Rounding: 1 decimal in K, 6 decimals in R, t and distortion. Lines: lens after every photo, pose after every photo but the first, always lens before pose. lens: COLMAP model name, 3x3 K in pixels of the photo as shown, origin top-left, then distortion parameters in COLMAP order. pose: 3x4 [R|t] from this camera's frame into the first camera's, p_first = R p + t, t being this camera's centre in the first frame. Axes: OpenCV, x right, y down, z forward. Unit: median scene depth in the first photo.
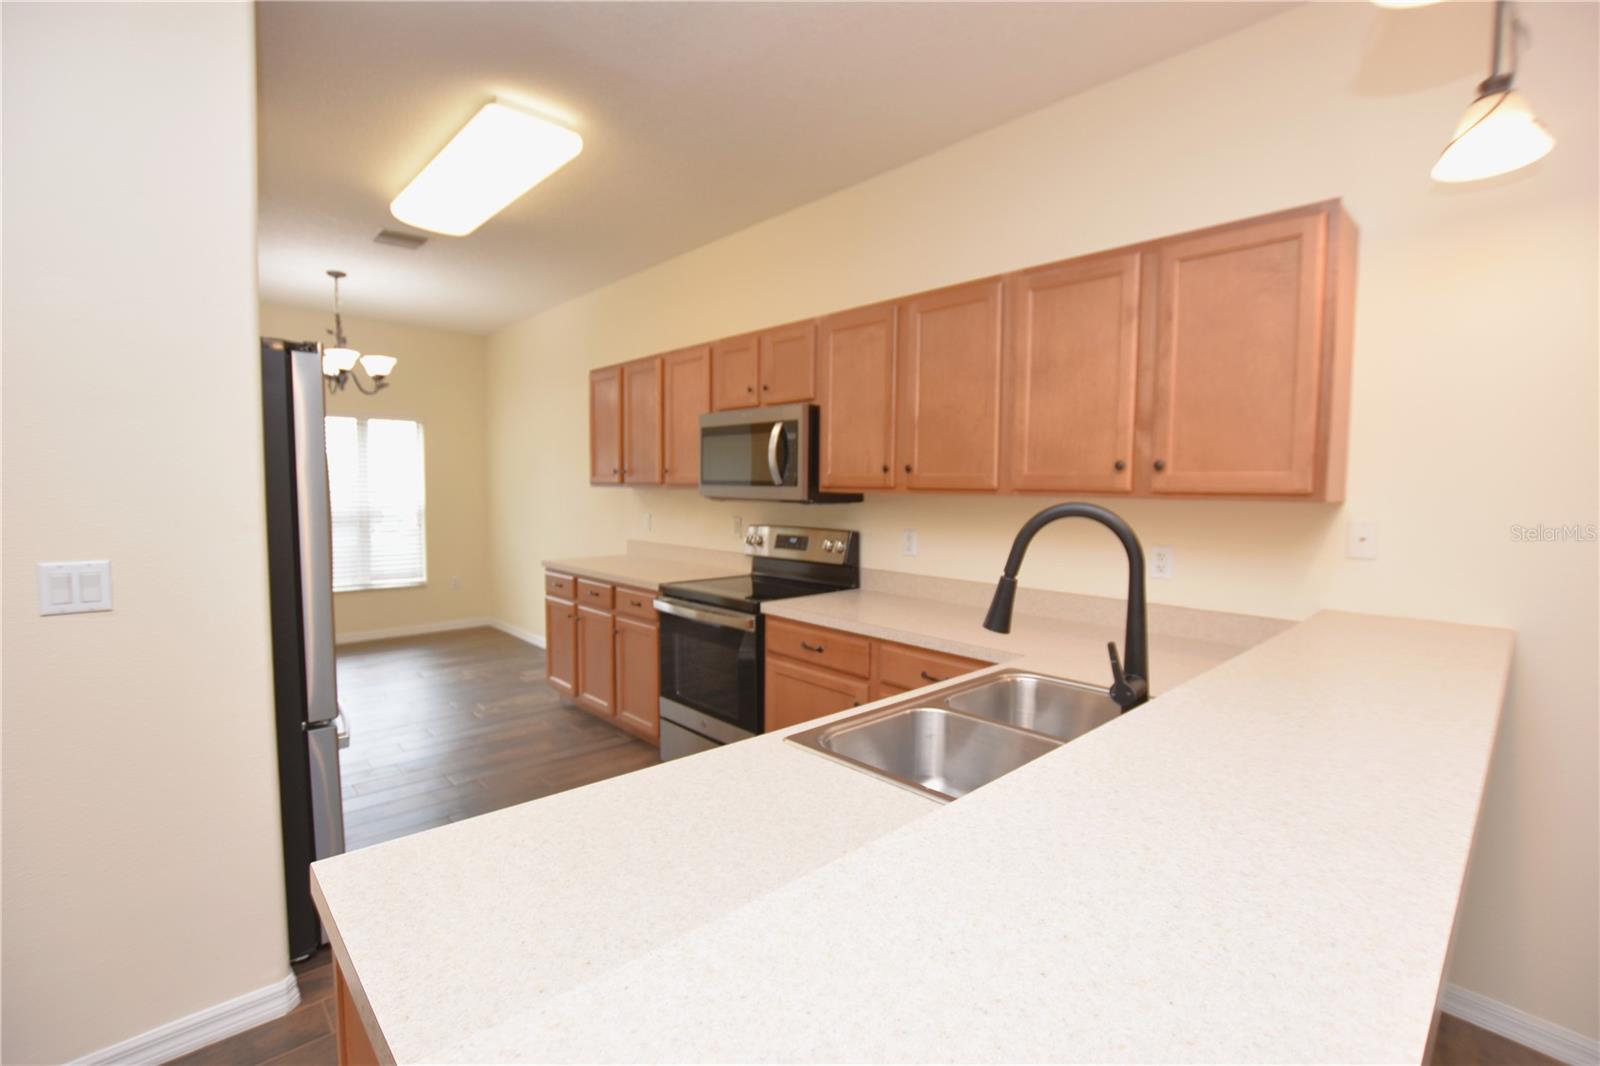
lens RADIAL K [[713.5, 0, 791.1], [0, 713.5, 533.1], [0, 0, 1]] dist [-0.034821, 0.007369]
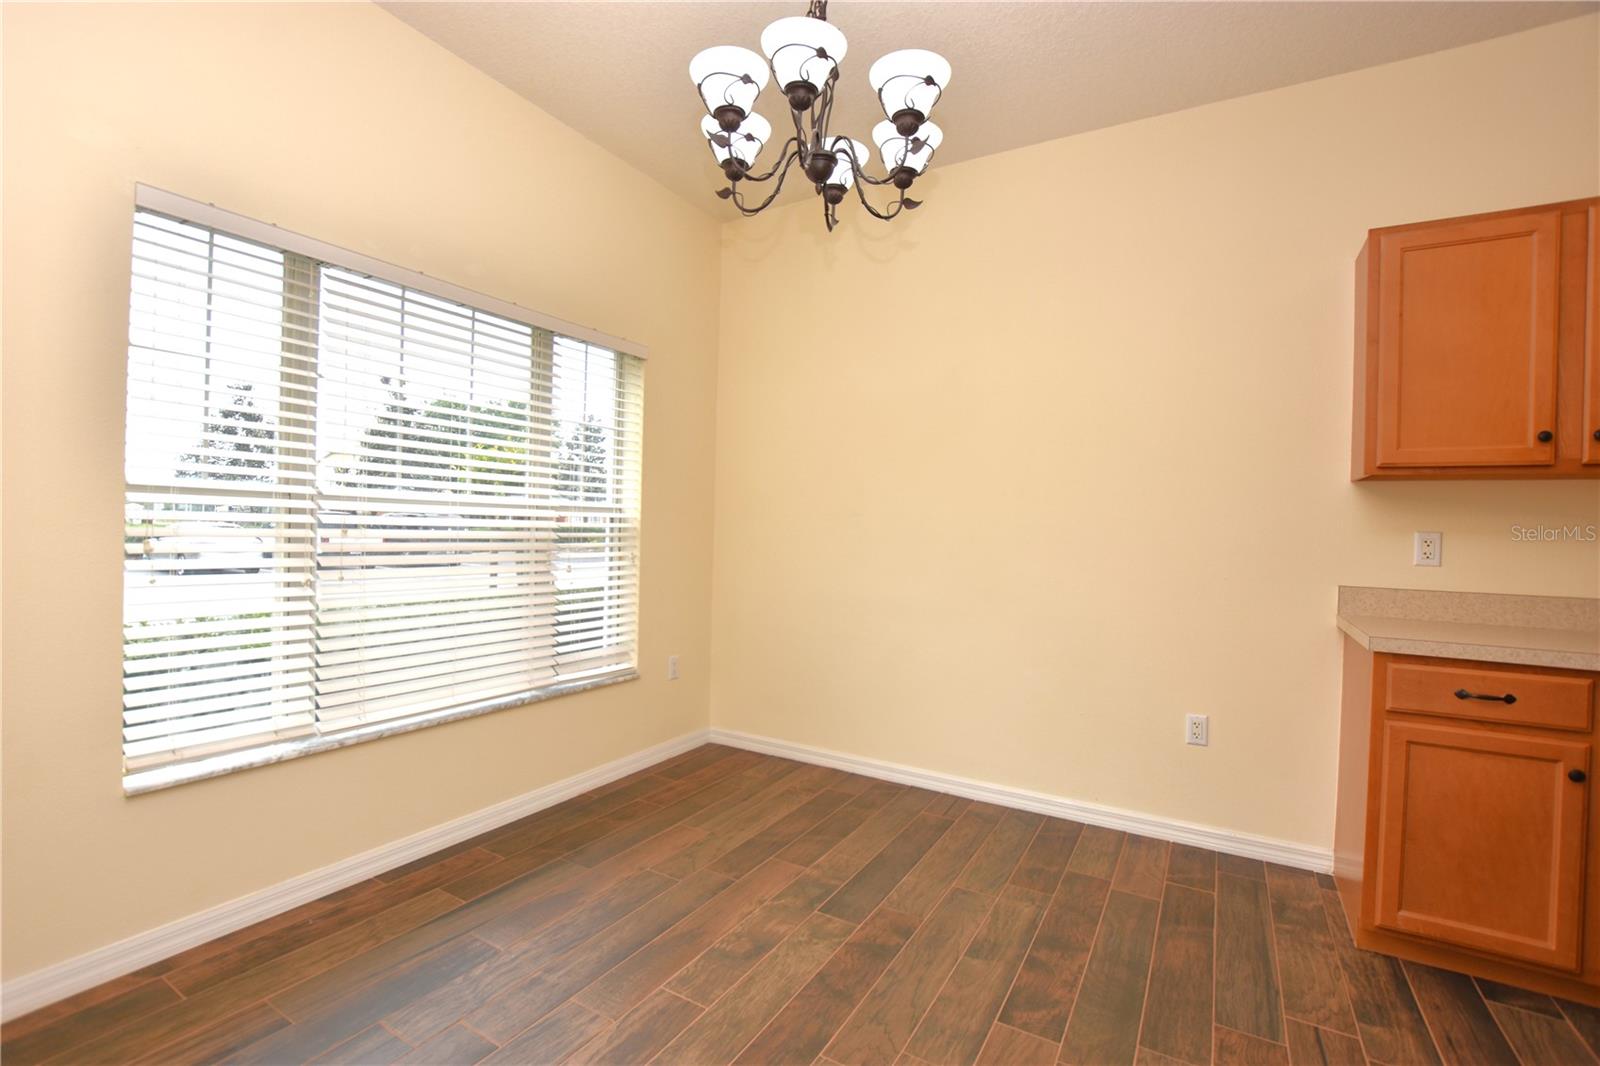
lens RADIAL K [[713.5, 0, 791.1], [0, 713.5, 533.1], [0, 0, 1]] dist [-0.034821, 0.007369]
pose [[0.962115, 0.012455, 0.272358, -1.026592], [0.001585, 0.998684, -0.051270, -0.004248], [-0.272638, 0.049760, 0.960829, 0.884434]]
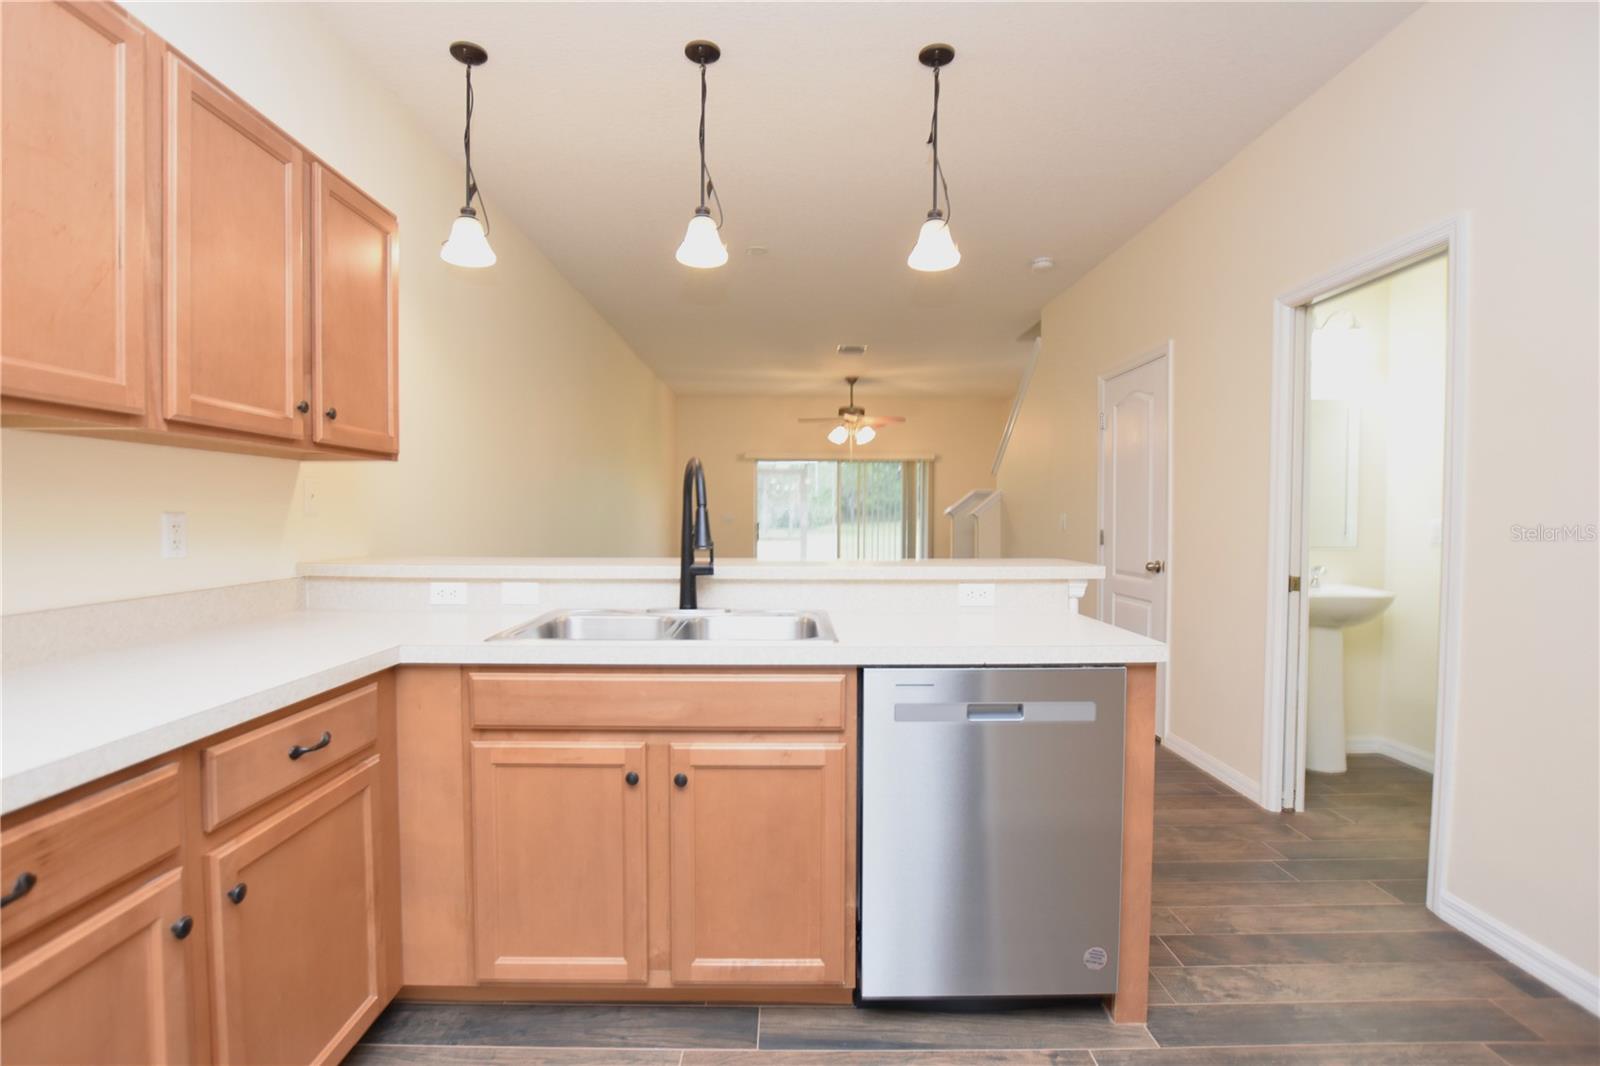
lens RADIAL K [[736.9, 0, 789.6], [0, 736.9, 534.3], [0, 0, 1]] dist [-0.029344, 0.000080]
pose [[-0.737382, -0.031032, 0.674762, -0.311680], [0.033388, 0.996049, 0.082294, -0.001222], [-0.674650, 0.083211, -0.733433, 0.760562]]
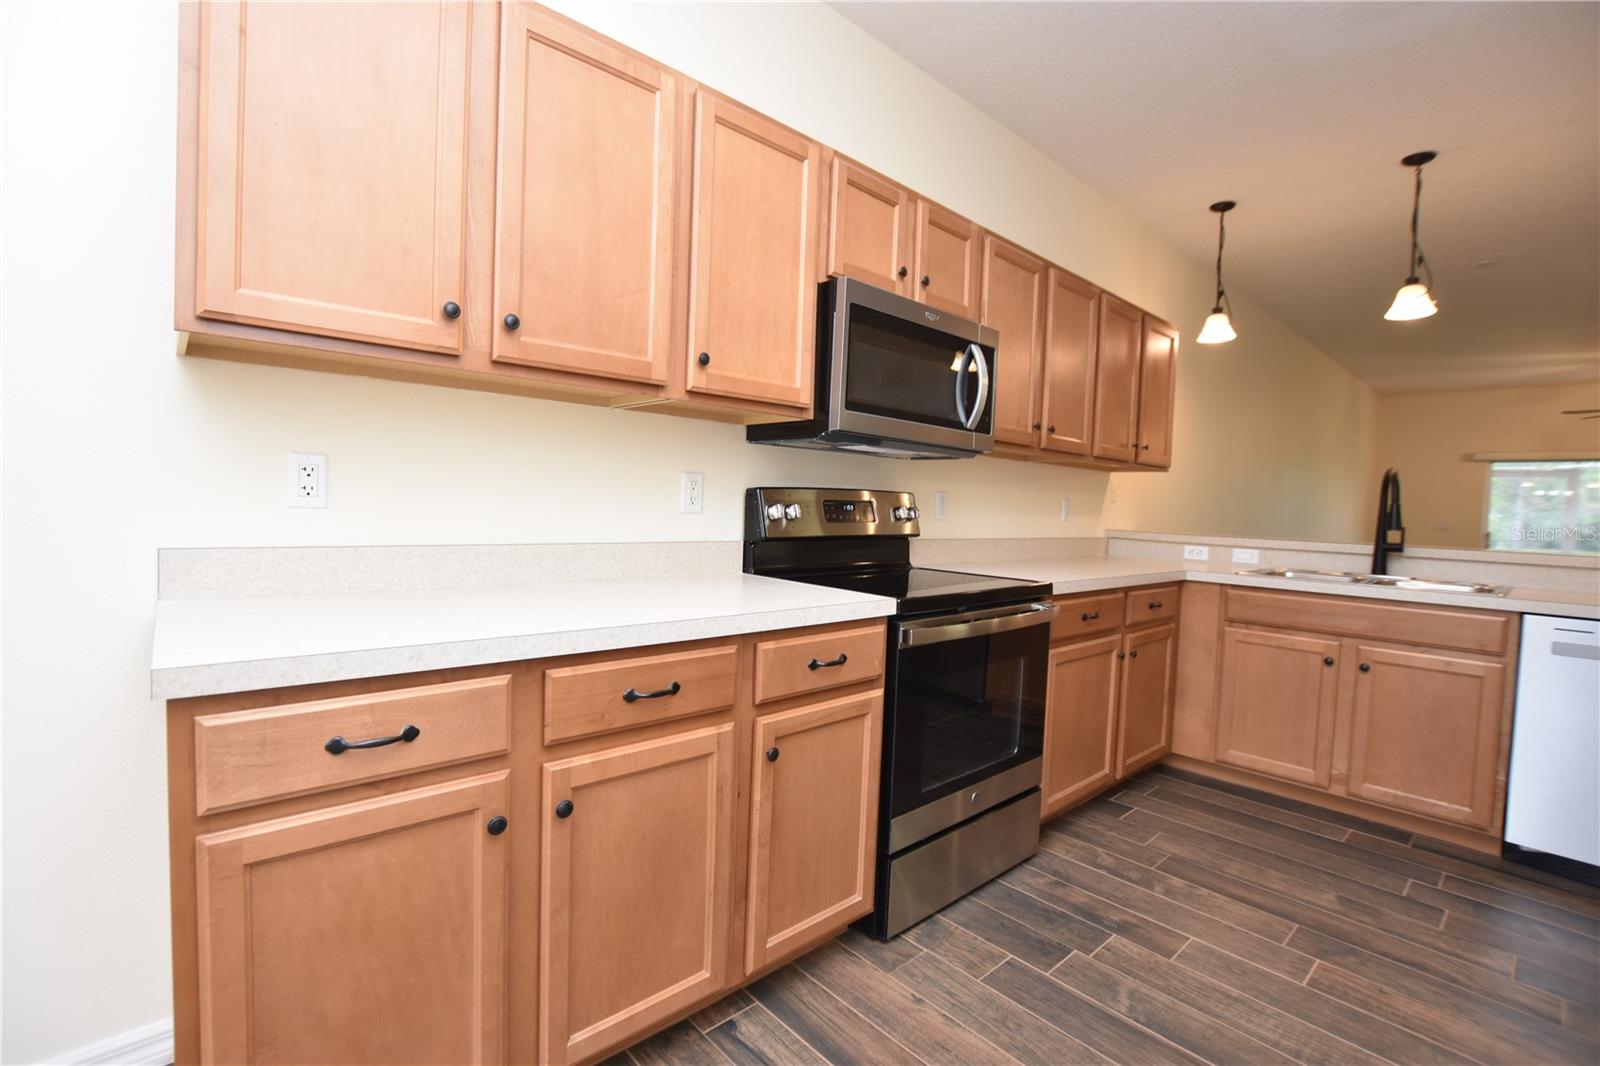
lens RADIAL K [[713.5, 0, 791.1], [0, 713.5, 533.1], [0, 0, 1]] dist [-0.034821, 0.007369]
pose [[0.018367, -0.053659, 0.998390, -0.683042], [0.028680, 0.998176, 0.053120, -0.004799], [-0.999420, 0.027658, 0.019873, 1.058435]]
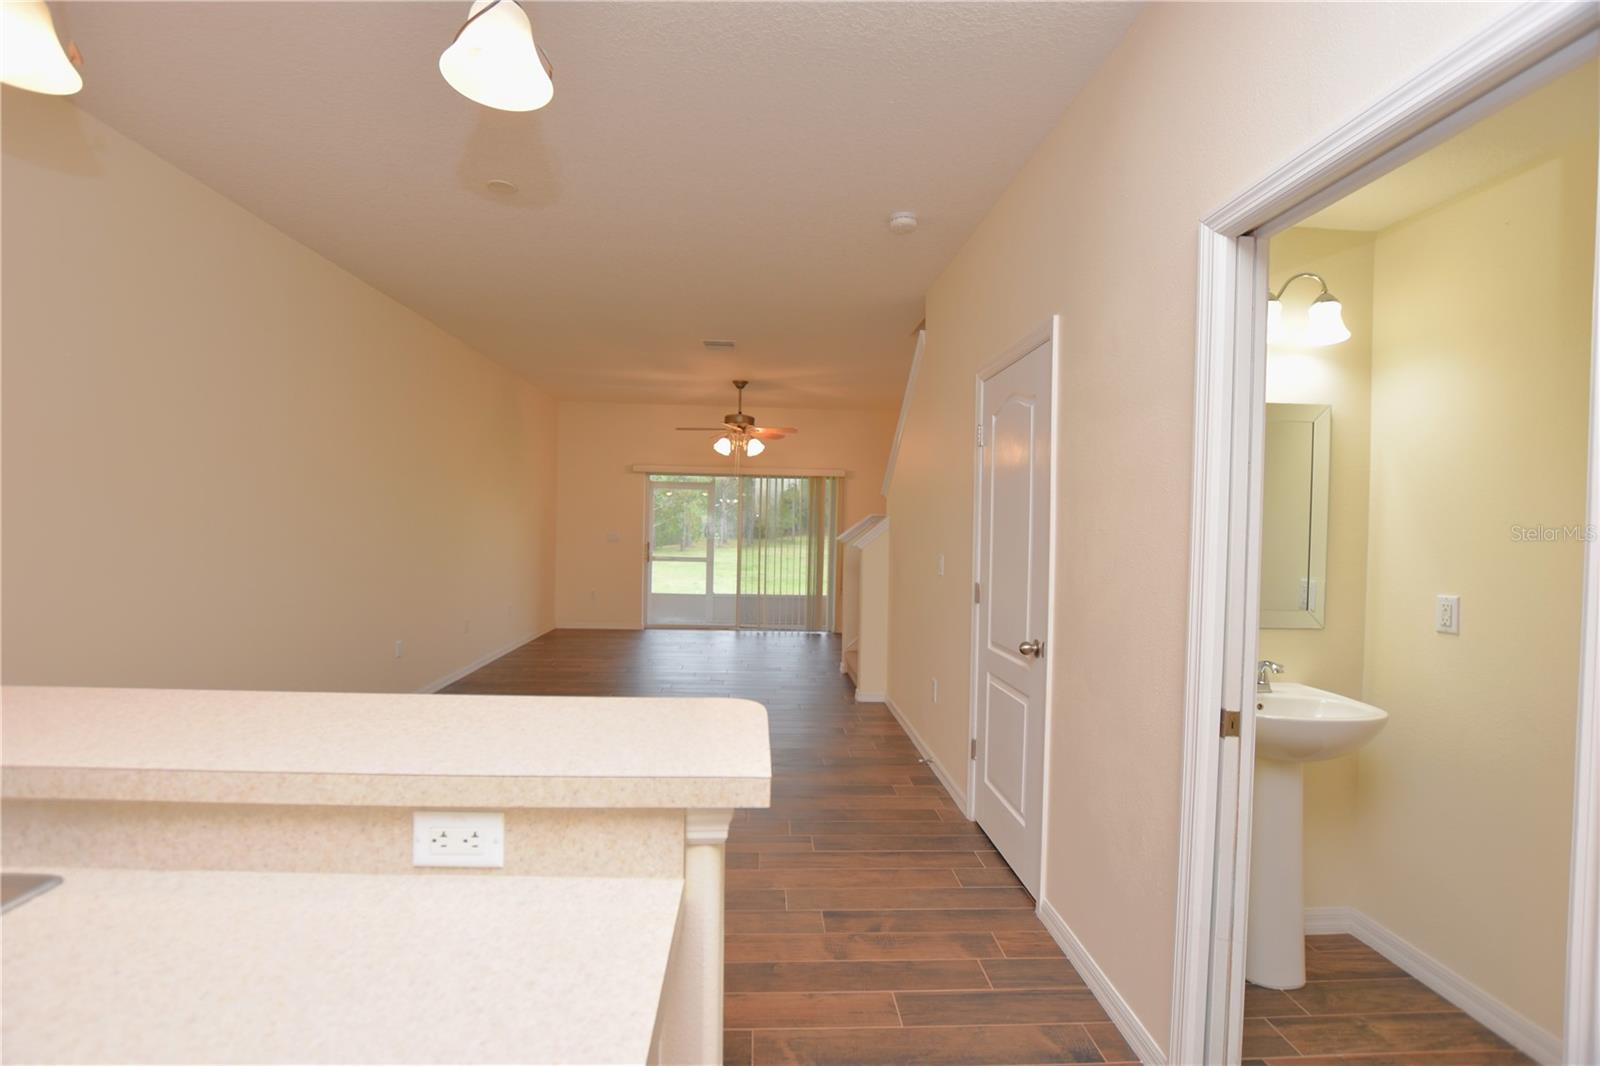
lens RADIAL K [[713.5, 0, 791.1], [0, 713.5, 533.1], [0, 0, 1]] dist [-0.034821, 0.007369]
pose [[-0.766698, -0.034370, 0.641088, -0.248900], [0.013793, 0.997454, 0.069970, -0.015399], [-0.641860, 0.062489, -0.764271, 0.294785]]
